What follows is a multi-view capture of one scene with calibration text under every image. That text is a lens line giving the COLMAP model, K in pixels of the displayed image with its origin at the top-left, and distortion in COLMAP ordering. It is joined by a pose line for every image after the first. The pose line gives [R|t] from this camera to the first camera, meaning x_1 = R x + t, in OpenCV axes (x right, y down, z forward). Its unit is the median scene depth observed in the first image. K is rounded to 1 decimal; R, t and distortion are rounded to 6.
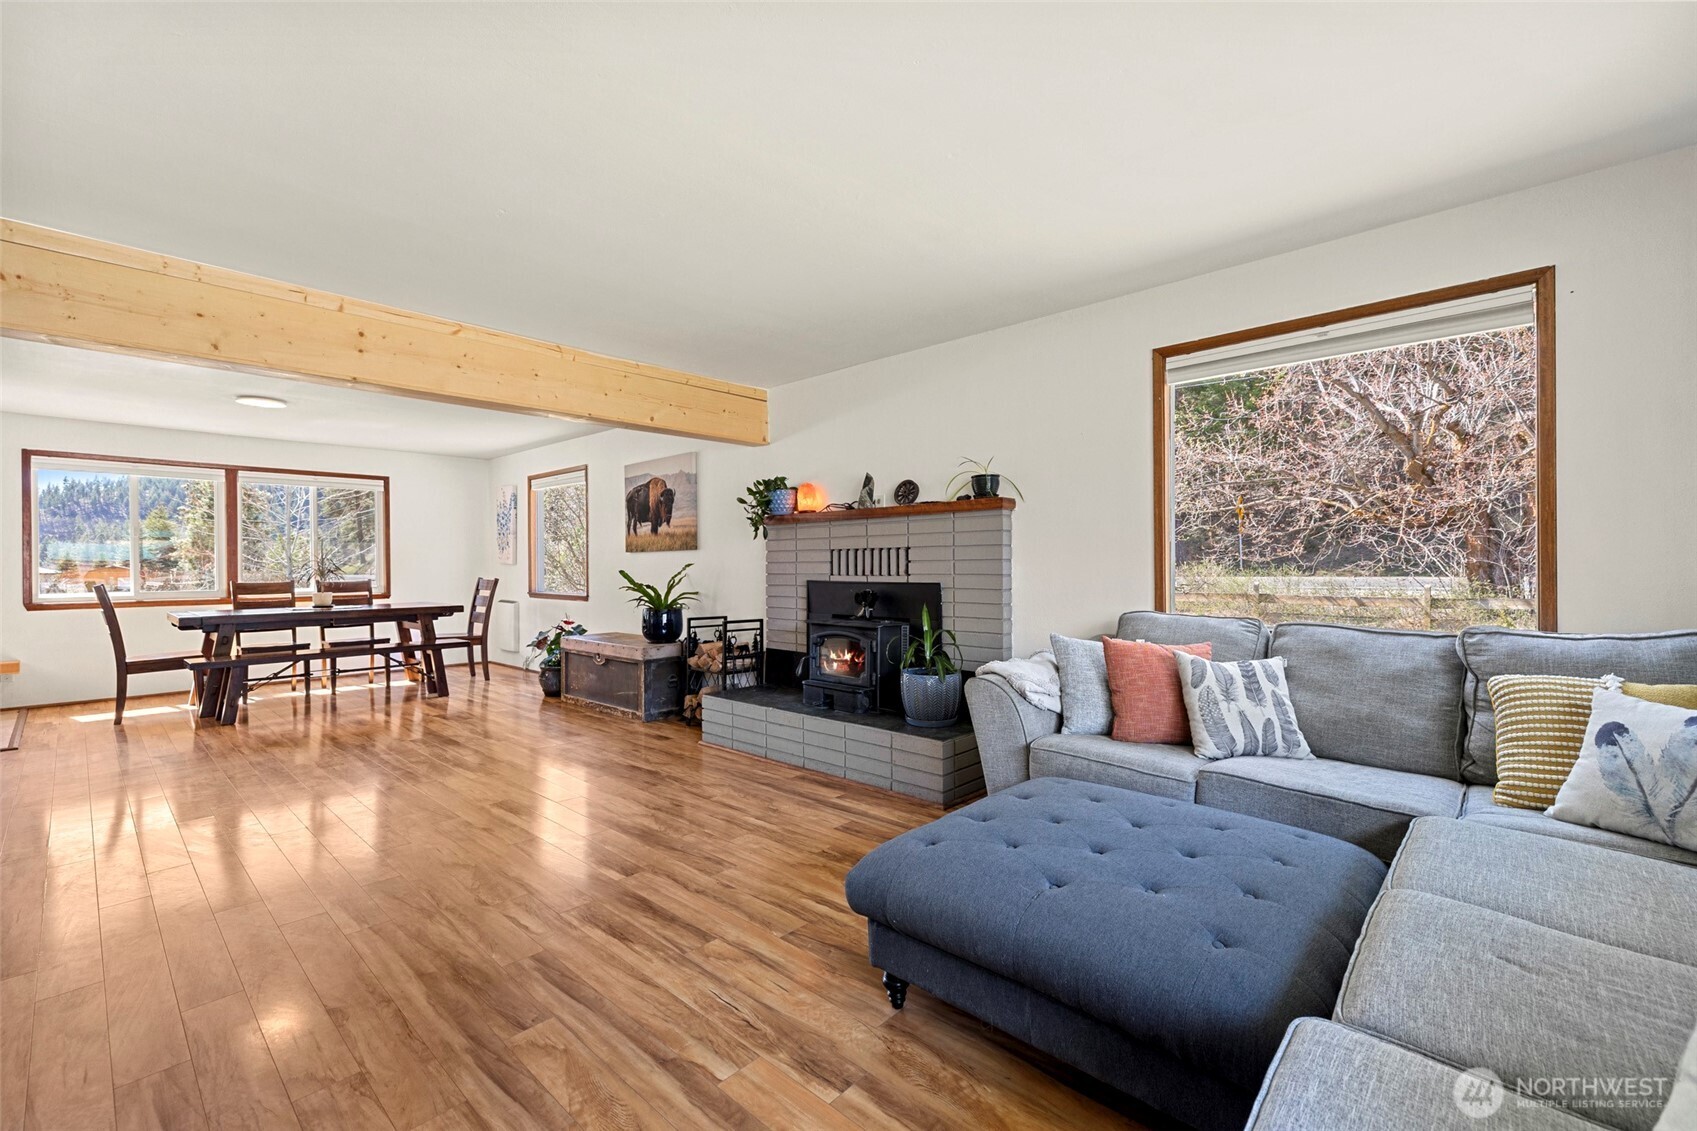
lens RADIAL K [[713.4, 0, 845.3], [0, 713.4, 573.3], [0, 0, 1]] dist [0.001268, 0.000173]
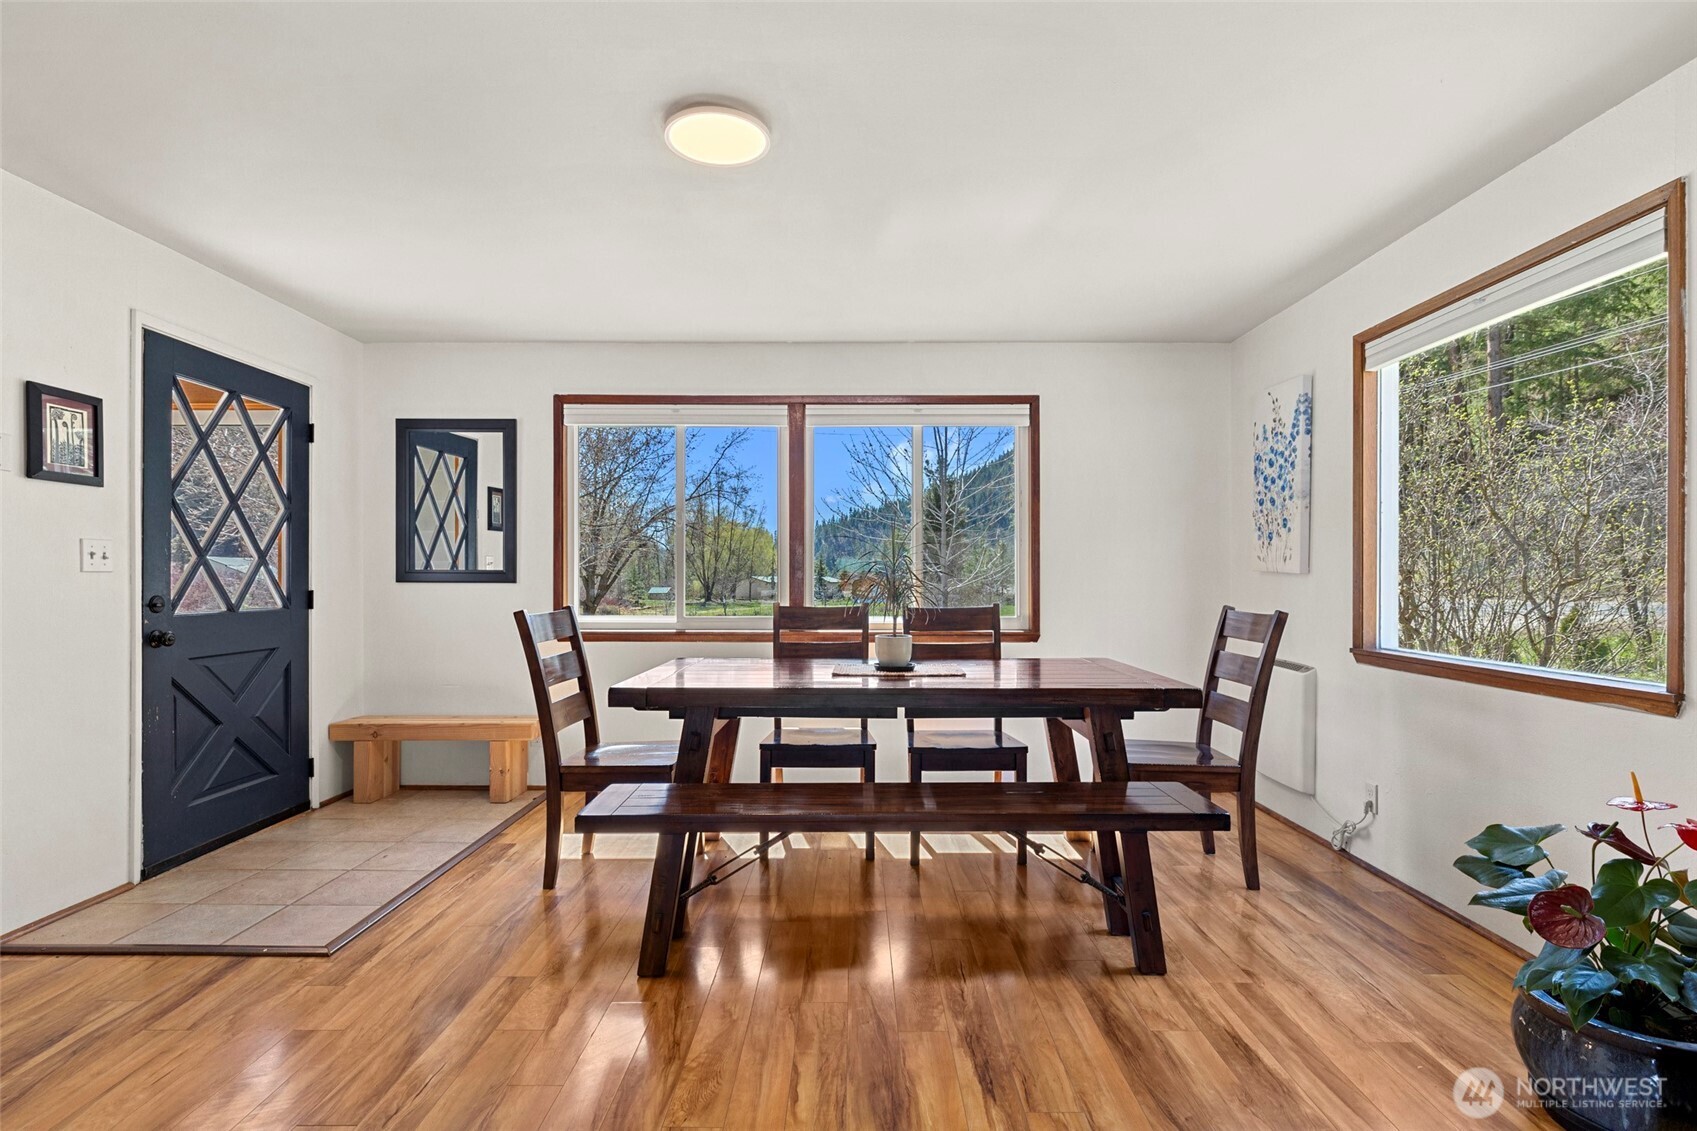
lens RADIAL K [[809.4, 0, 852.1], [0, 809.4, 580.6], [0, 0, 1]] dist [-0.001997, -0.000135]
pose [[0.678437, 0.008459, -0.734610, -0.425200], [-0.013788, 0.999904, -0.001221, -0.005979], [0.734529, 0.010957, 0.678488, 0.711766]]
